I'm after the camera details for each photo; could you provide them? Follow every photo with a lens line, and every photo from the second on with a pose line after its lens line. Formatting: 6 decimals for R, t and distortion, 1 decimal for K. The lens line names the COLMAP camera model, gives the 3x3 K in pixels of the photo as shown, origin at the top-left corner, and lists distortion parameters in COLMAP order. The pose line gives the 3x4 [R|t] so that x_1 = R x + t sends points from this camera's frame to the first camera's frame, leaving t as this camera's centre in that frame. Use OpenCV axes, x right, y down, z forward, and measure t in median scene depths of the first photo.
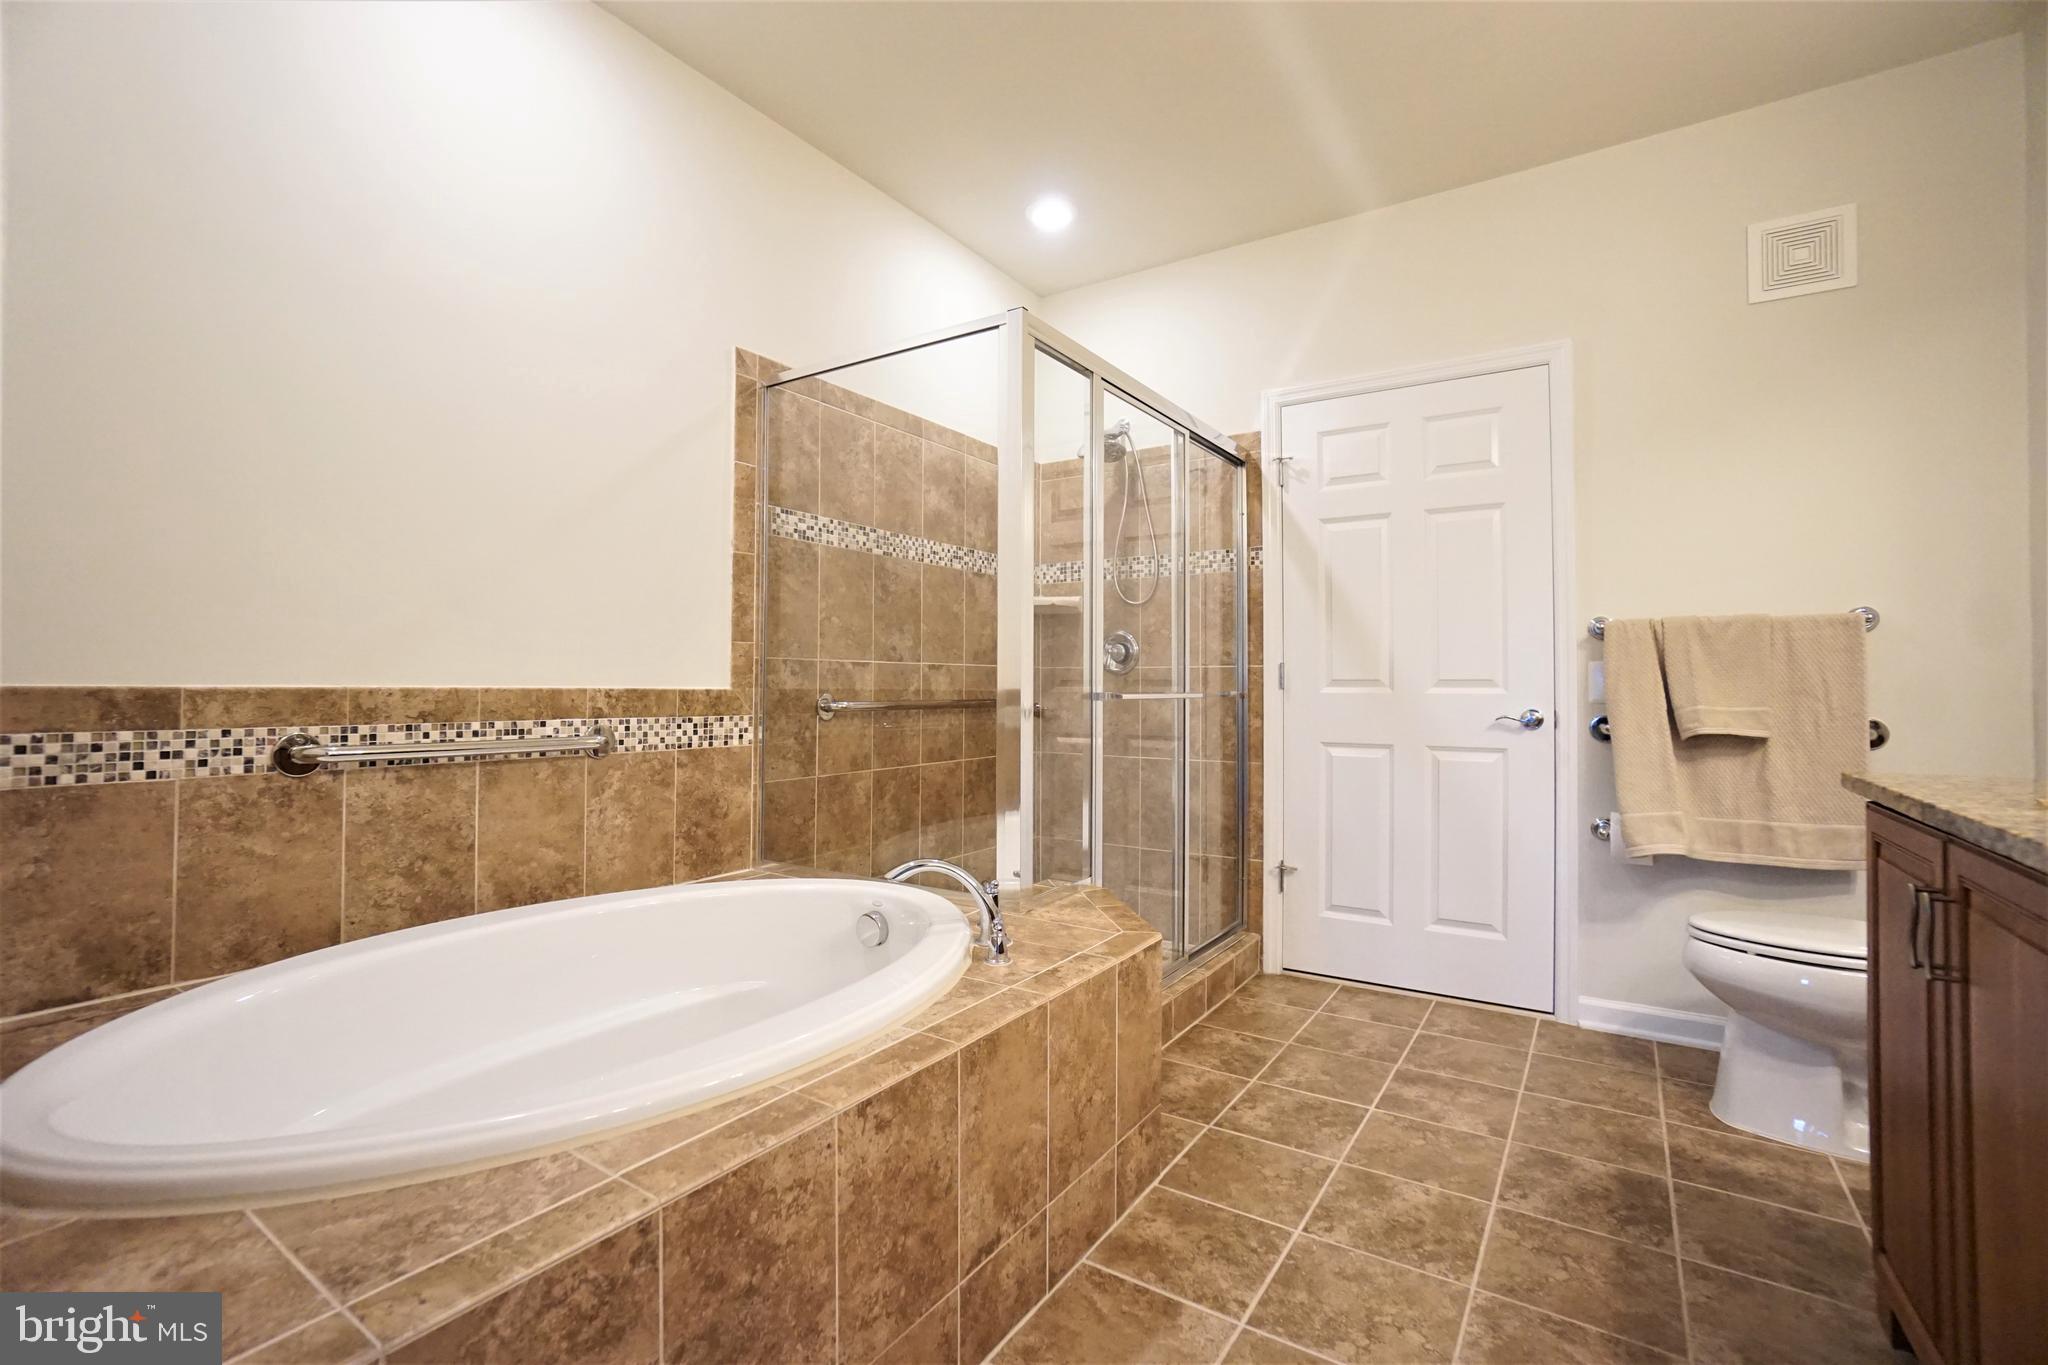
lens RADIAL K [[902.1, 0, 987.8], [0, 902.1, 659.1], [0, 0, 1]] dist [-0.059285, 0.020011]
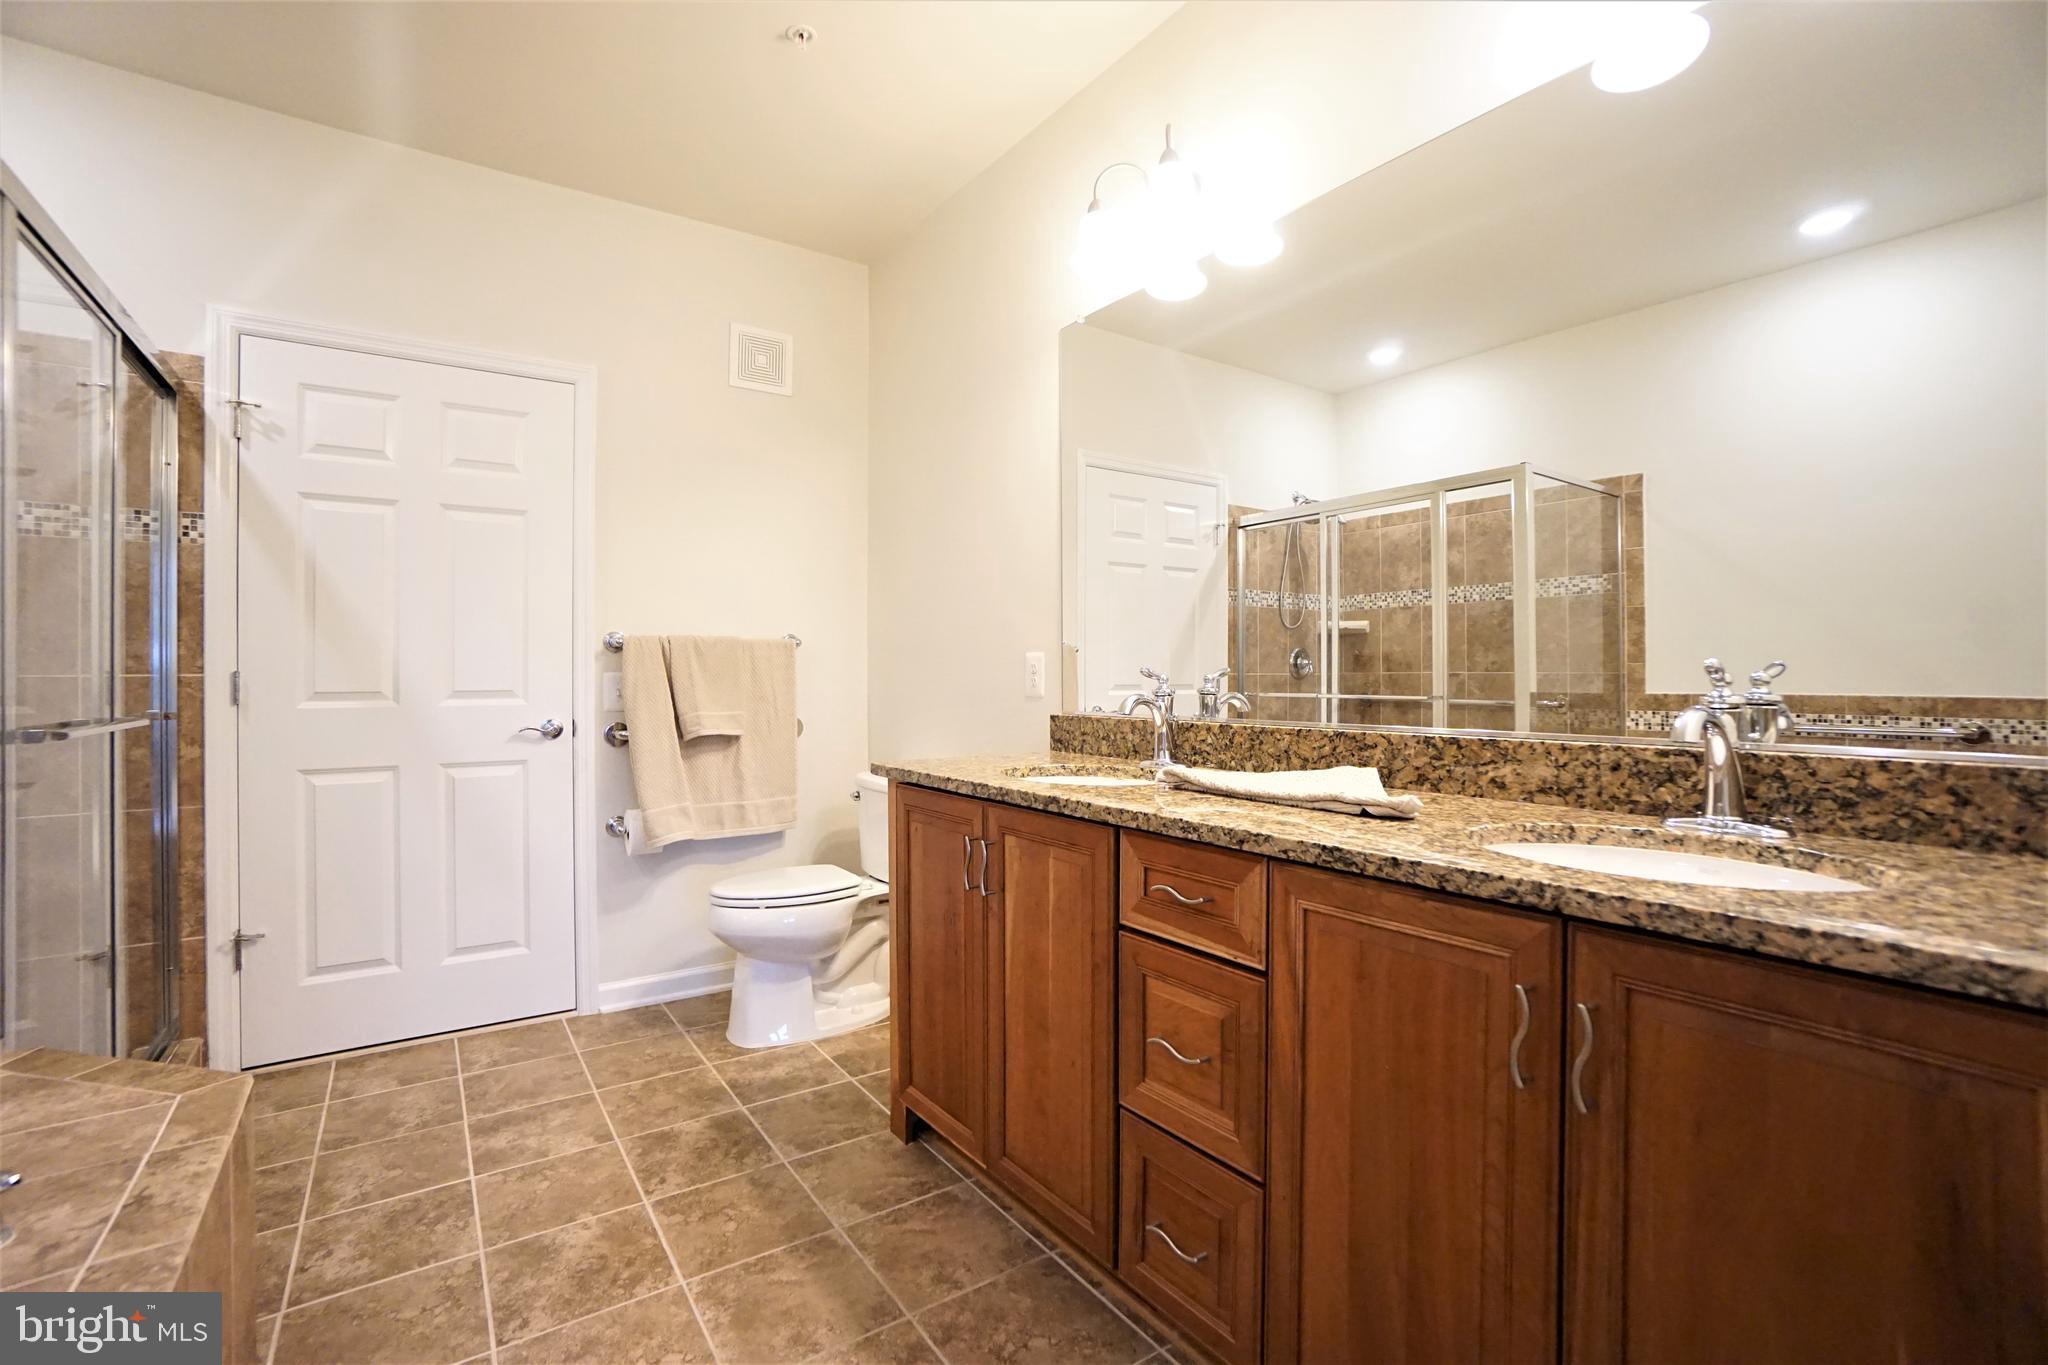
lens RADIAL K [[902.1, 0, 1031.1], [0, 902.1, 664.8], [0, 0, 1]] dist [-0.059285, 0.020011]
pose [[0.354674, 0.006258, 0.934969, -0.171451], [-0.020439, 0.999791, 0.001061, -0.021497], [-0.934767, -0.019486, 0.354728, 0.144522]]
